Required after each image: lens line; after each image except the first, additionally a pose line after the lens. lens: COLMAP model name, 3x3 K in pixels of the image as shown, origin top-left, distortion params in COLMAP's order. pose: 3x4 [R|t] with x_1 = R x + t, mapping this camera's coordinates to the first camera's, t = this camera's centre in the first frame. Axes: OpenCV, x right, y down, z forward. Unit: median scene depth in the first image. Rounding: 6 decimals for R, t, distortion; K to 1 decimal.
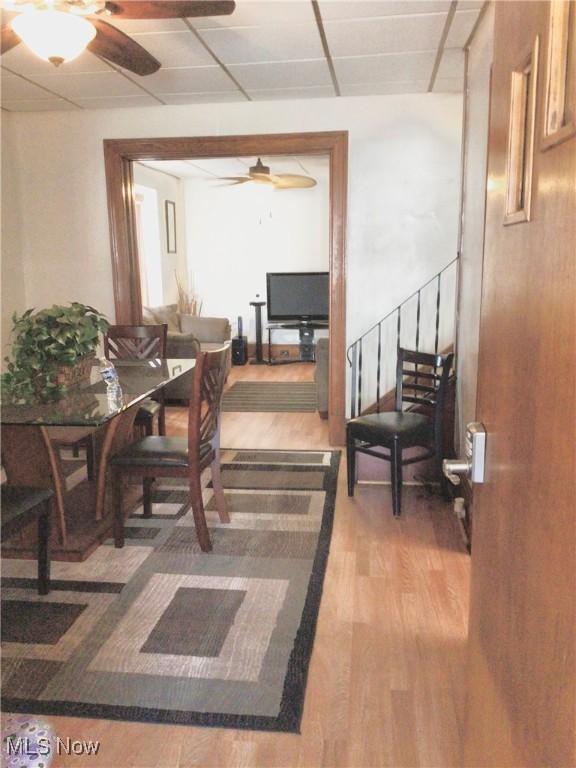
lens RADIAL K [[695.4, 0, 288.0], [0, 695.4, 384.0], [0, 0, 1]] dist [0.116586, -0.196902]
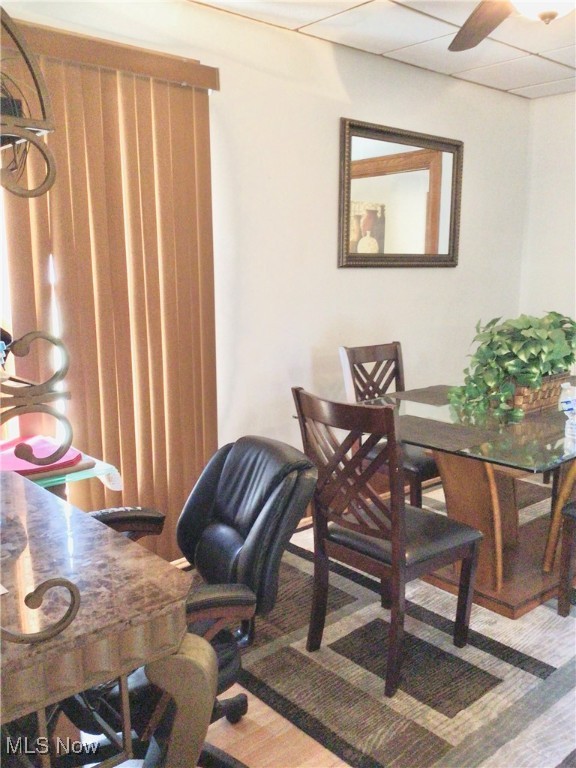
lens RADIAL K [[695.4, 0, 288.0], [0, 695.4, 384.0], [0, 0, 1]] dist [0.116586, -0.196902]
pose [[0.752744, 0.122454, -0.646824, 0.018095], [-0.120153, 0.991599, 0.047896, -0.035772], [0.647255, 0.041664, 0.761134, 0.166610]]
